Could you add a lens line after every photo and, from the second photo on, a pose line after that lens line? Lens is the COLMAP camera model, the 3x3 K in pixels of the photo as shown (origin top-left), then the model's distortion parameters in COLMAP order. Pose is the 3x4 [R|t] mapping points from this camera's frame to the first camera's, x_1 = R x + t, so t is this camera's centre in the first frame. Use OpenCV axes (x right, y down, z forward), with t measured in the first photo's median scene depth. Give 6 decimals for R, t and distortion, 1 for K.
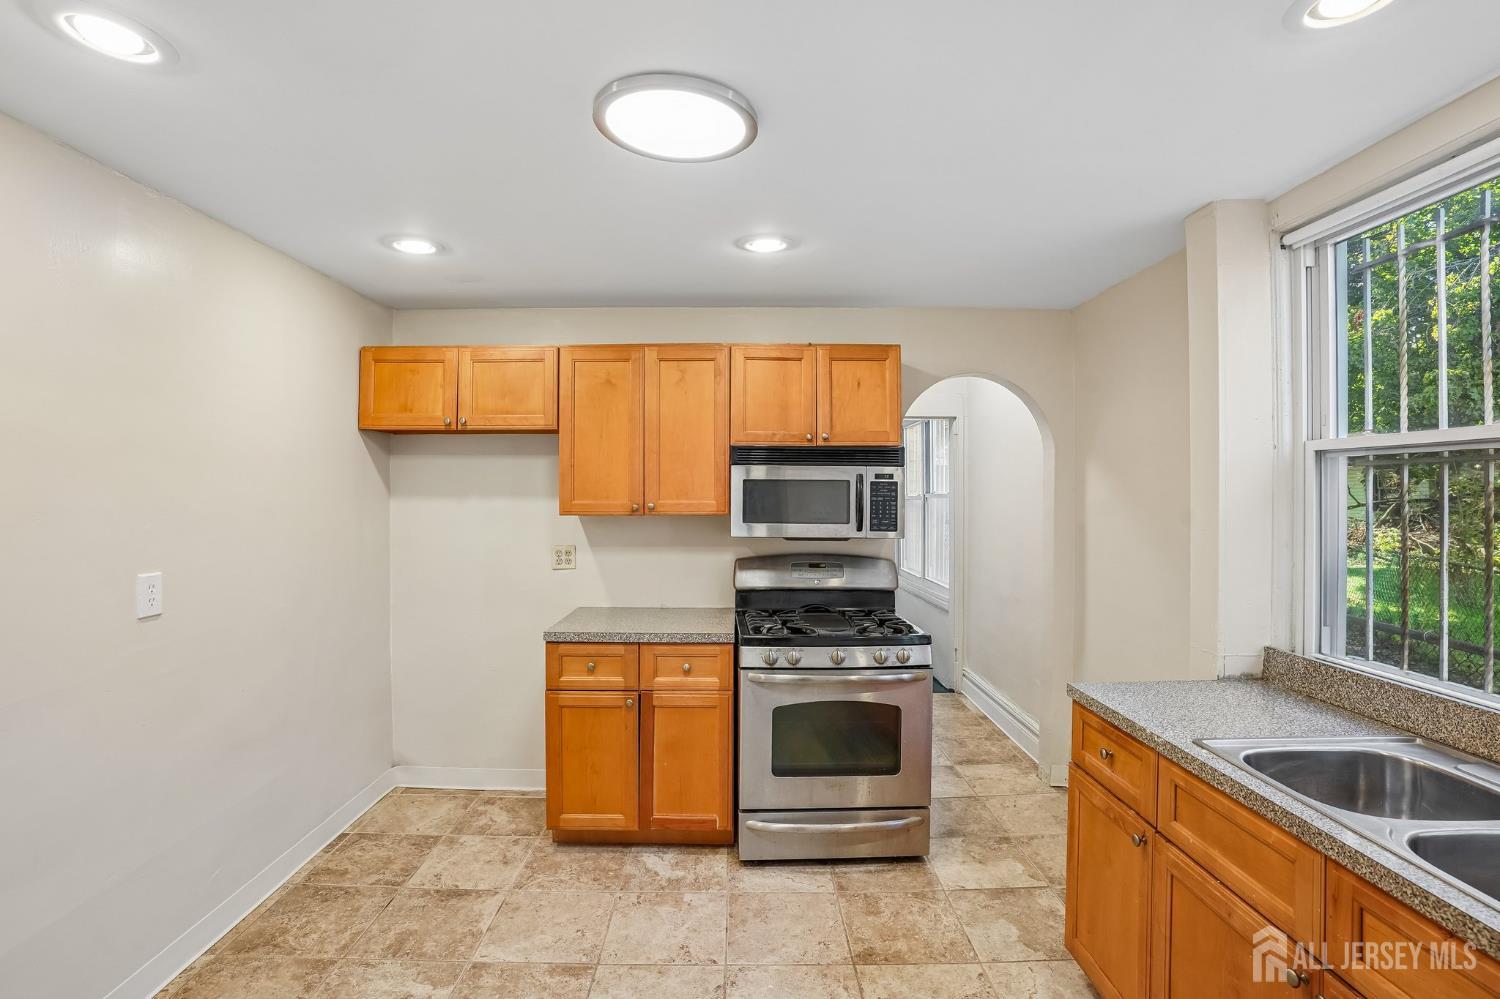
lens RADIAL K [[713.7, 0, 744.4], [0, 713.7, 488.2], [0, 0, 1]] dist [-0.083897, 0.030945]
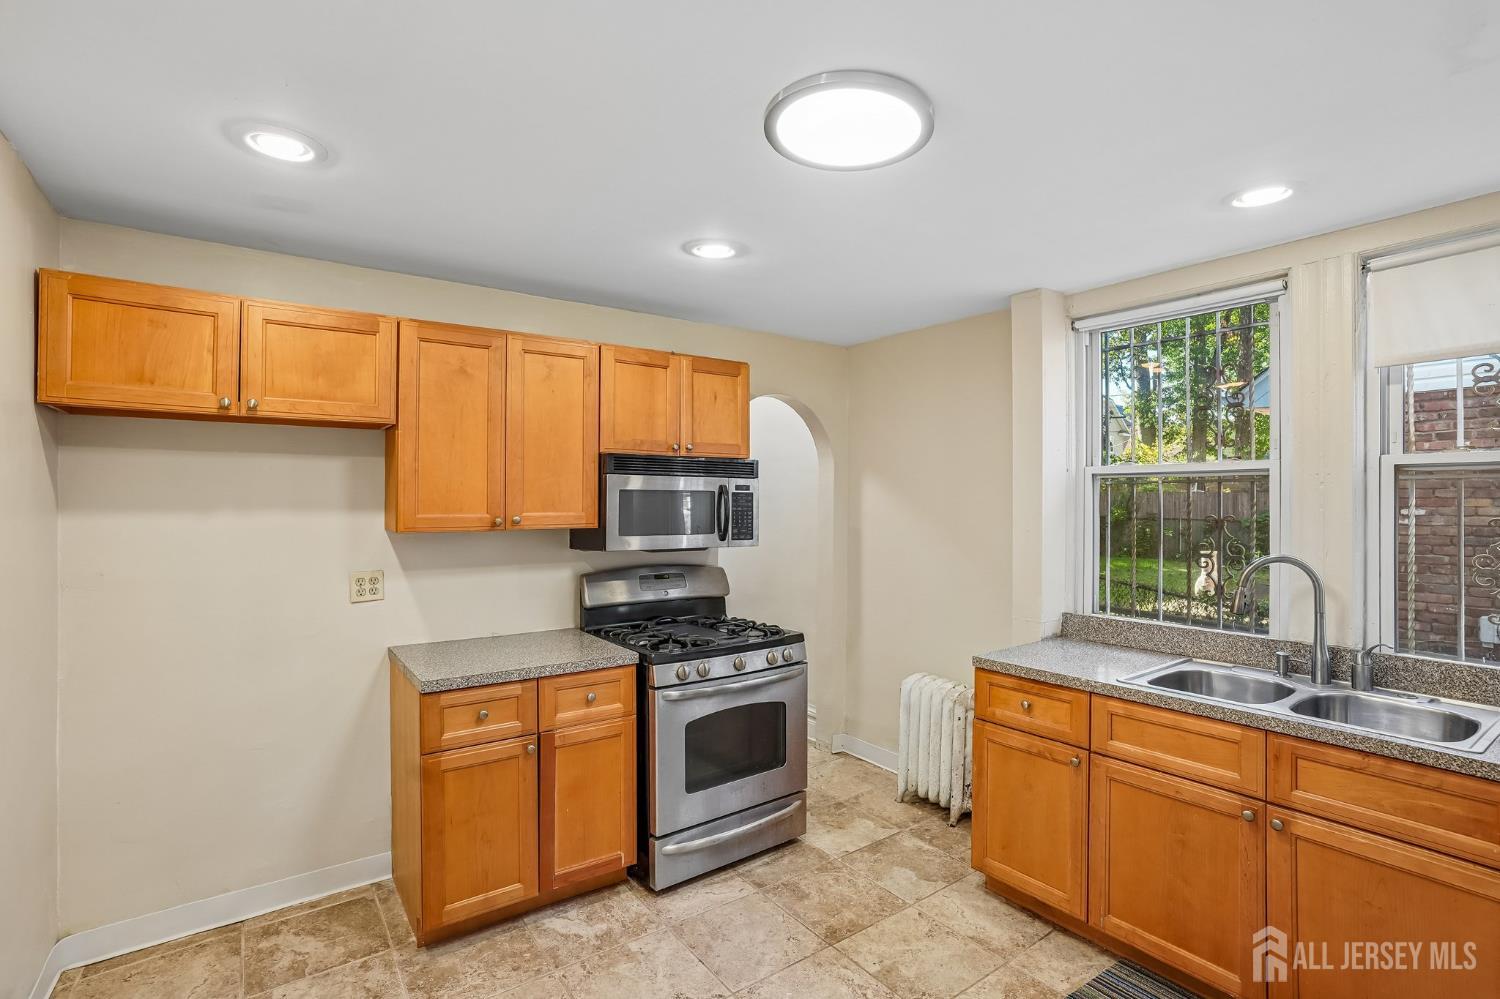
lens RADIAL K [[699.6, 0, 750.0], [0, 699.6, 499.5], [0, 0, 1]] dist [-0.070185, 0.036767]
pose [[0.814524, -0.000685, 0.580130, -0.424856], [-0.002482, 0.999986, 0.004667, -0.004084], [-0.580125, -0.005242, 0.814511, 0.162771]]
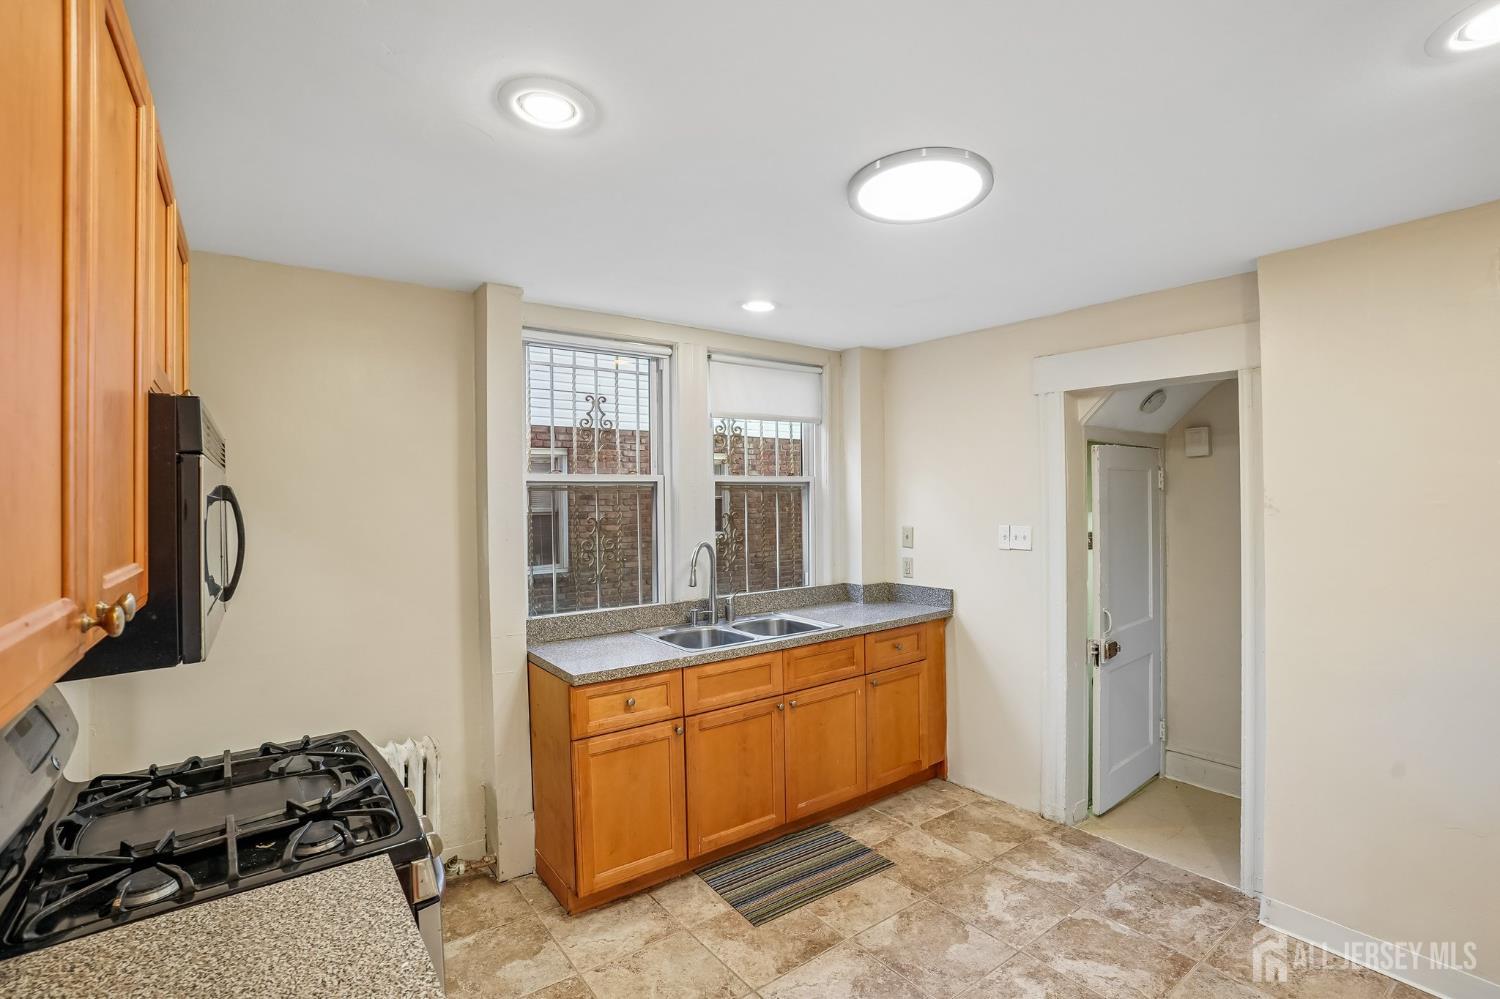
lens RADIAL K [[697.1, 0, 750.0], [0, 697.1, 499.5], [0, 0, 1]] dist [-0.091909, 0.038593]
pose [[-0.583773, 0.005125, 0.811901, -0.468635], [0.008774, 0.999962, -0.000004, -0.007849], [-0.811869, 0.007121, -0.583796, 1.043927]]
